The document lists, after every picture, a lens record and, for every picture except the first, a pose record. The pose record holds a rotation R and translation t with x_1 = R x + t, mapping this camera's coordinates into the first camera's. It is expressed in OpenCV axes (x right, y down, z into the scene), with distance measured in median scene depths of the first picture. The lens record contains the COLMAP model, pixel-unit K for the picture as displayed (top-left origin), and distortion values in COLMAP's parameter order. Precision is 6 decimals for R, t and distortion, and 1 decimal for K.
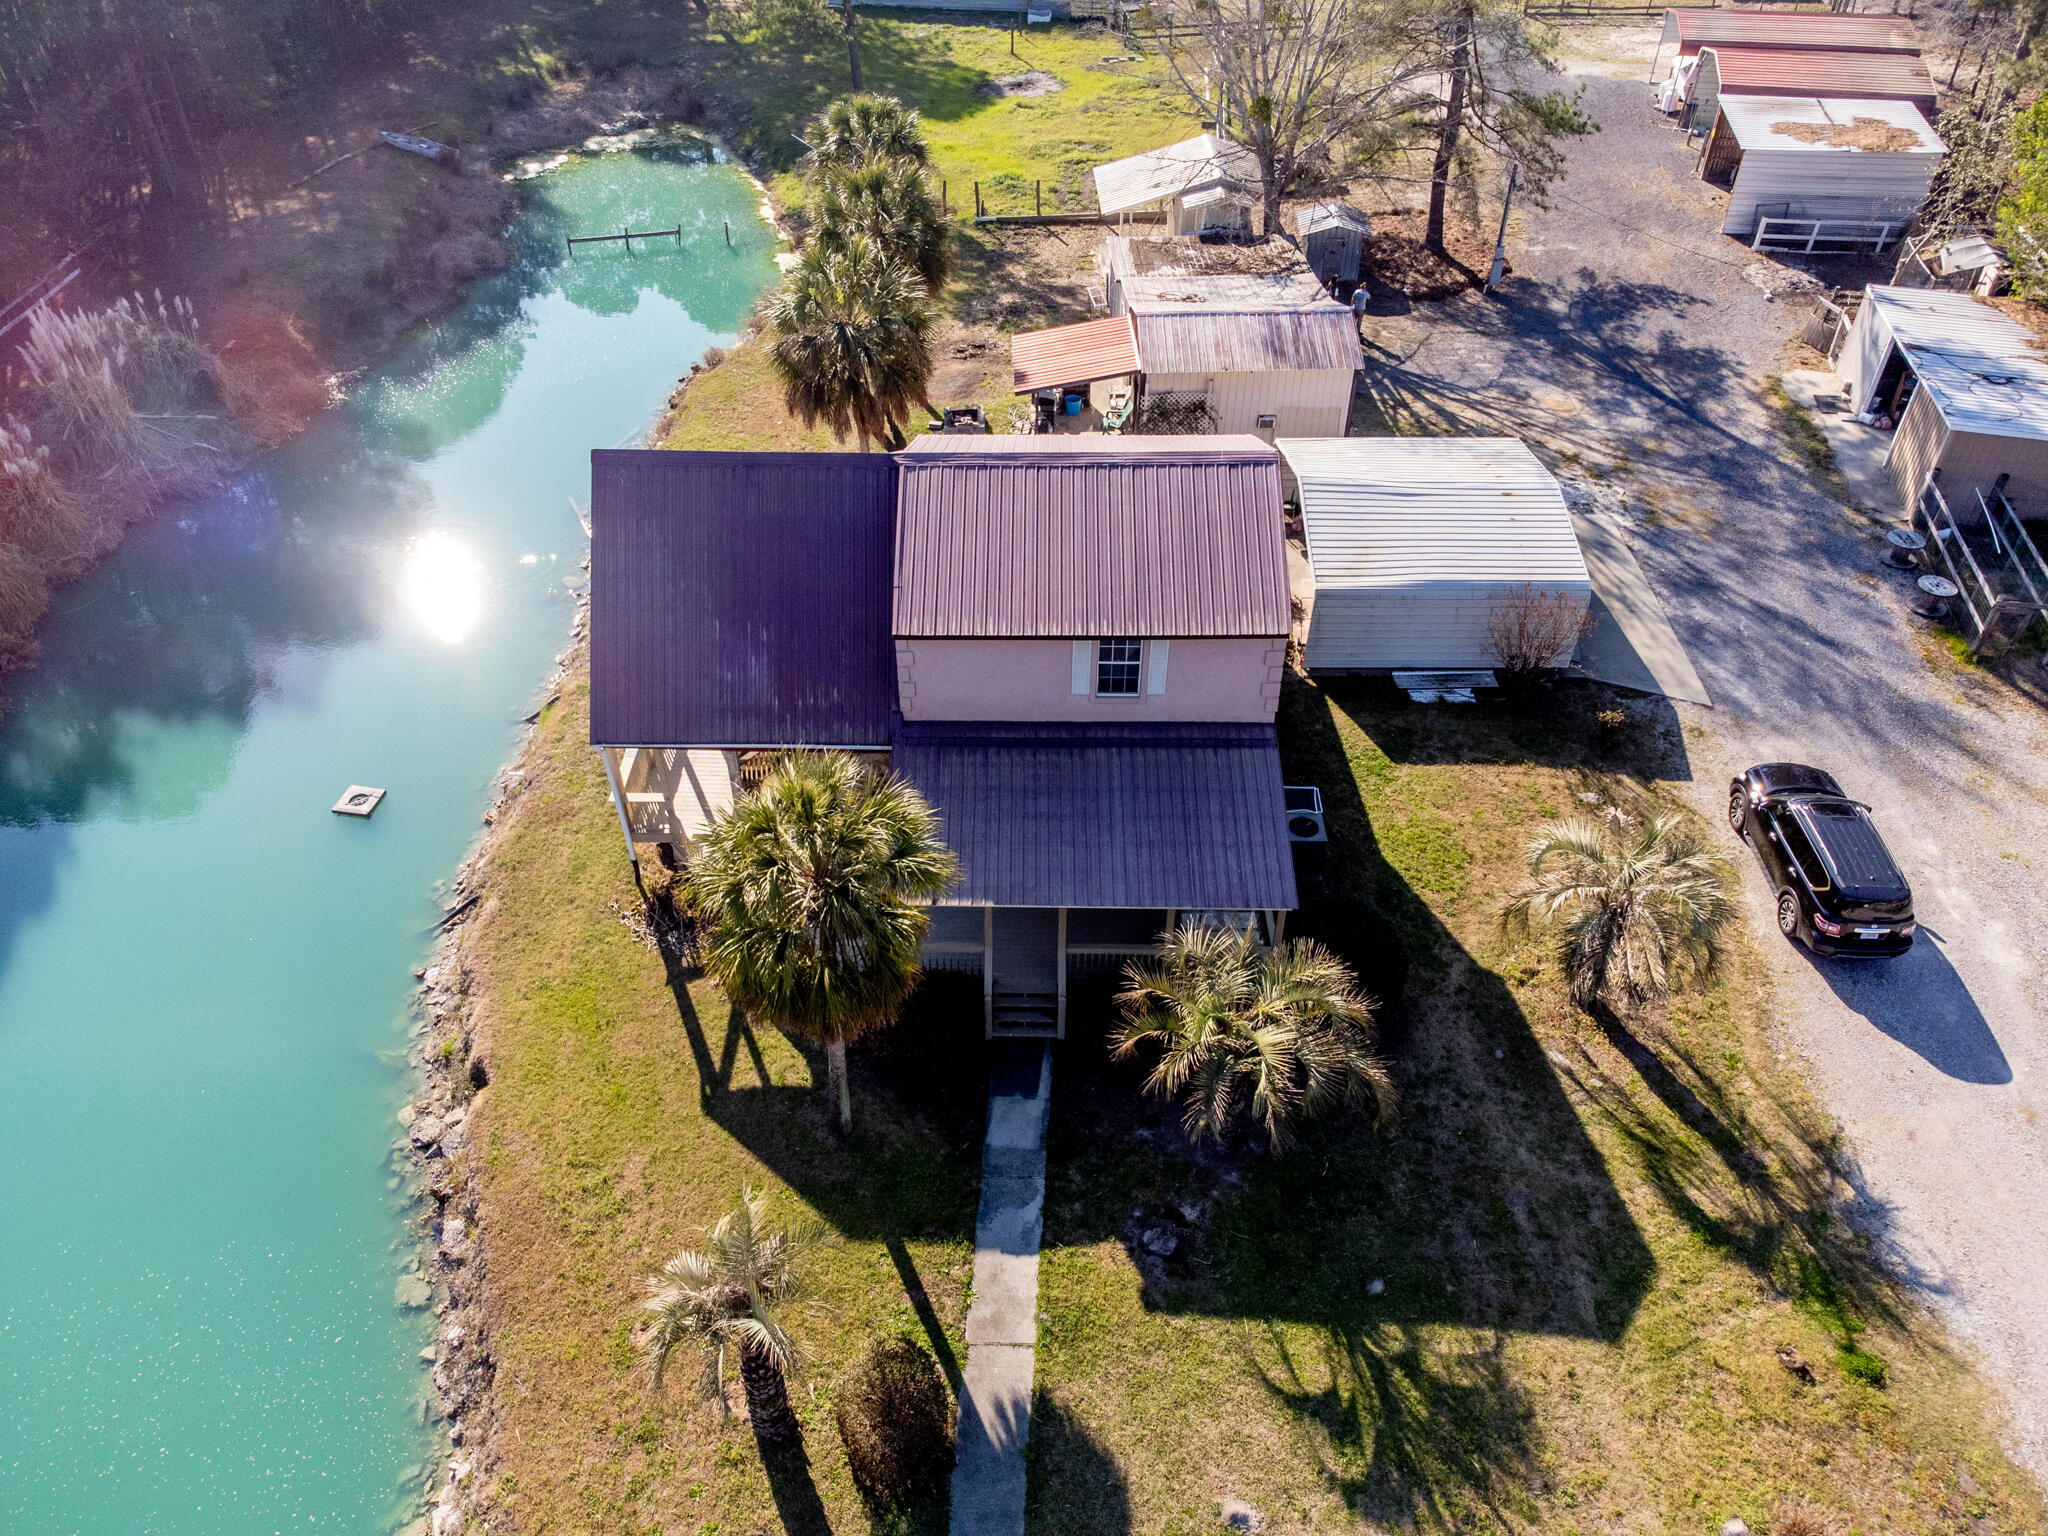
lens RADIAL K [[1531.2, 0, 1024.0], [0, 1531.2, 768.0], [0, 0, 1]] dist [-0.001598, 0.045458]
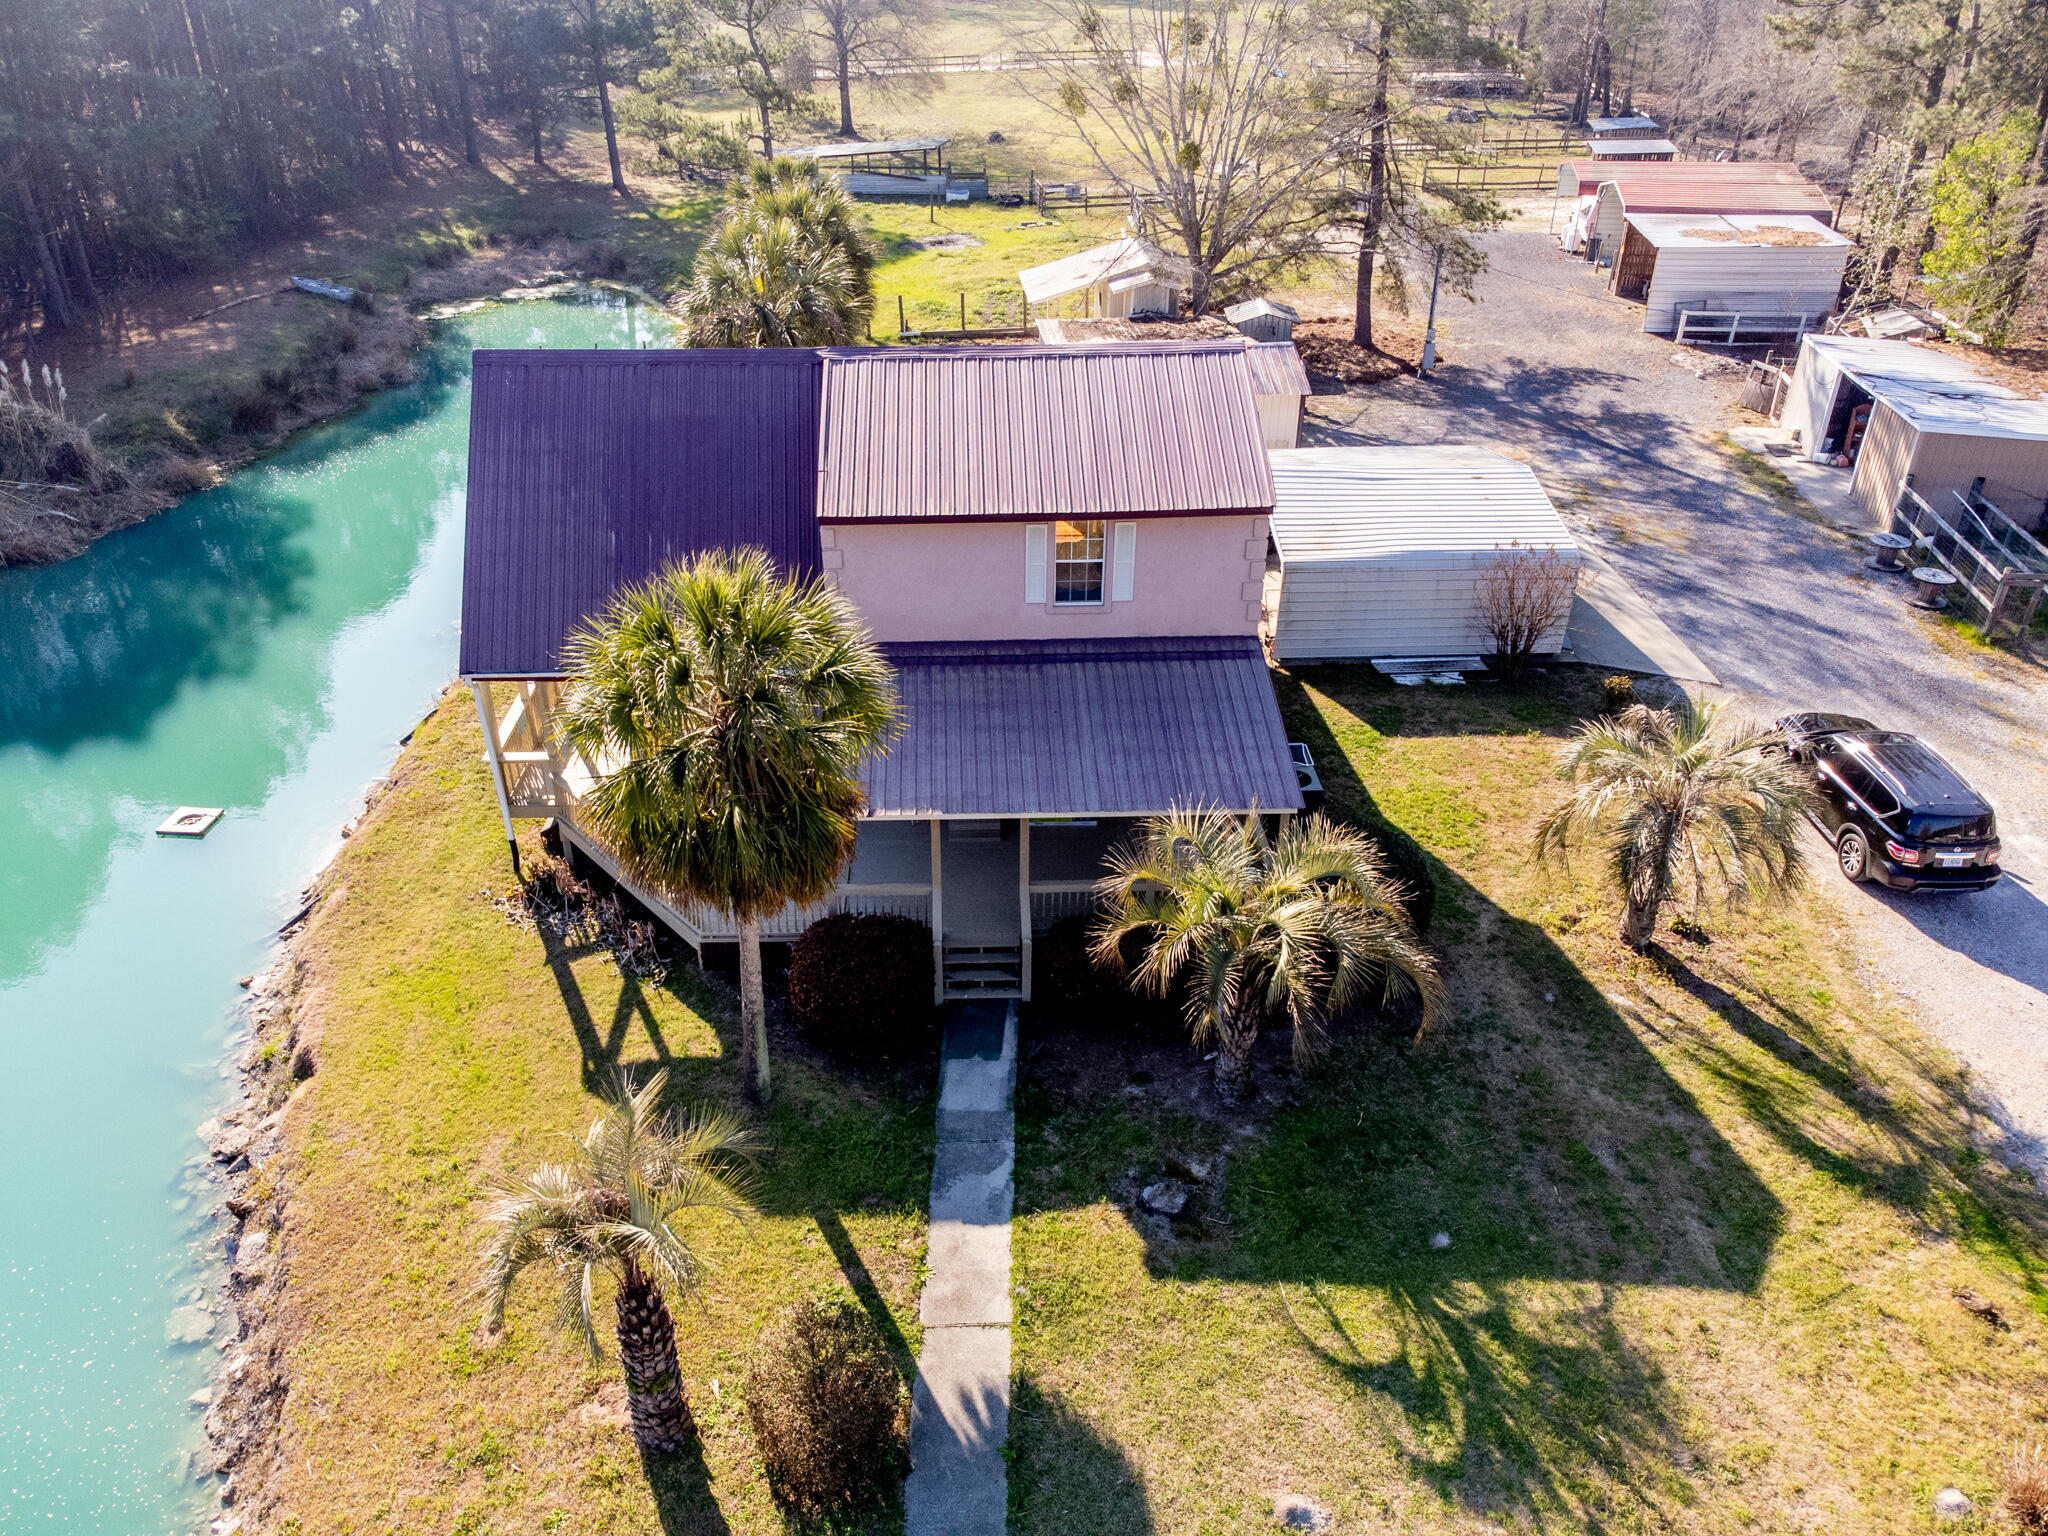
lens RADIAL K [[1531.2, 0, 1024.0], [0, 1531.2, 768.0], [0, 0, 1]] dist [-0.001598, 0.045458]
pose [[0.998532, -0.022991, 0.049047, -0.014349], [0.031148, 0.984493, -0.172638, 0.192521], [-0.044317, 0.173912, 0.983763, 0.162282]]
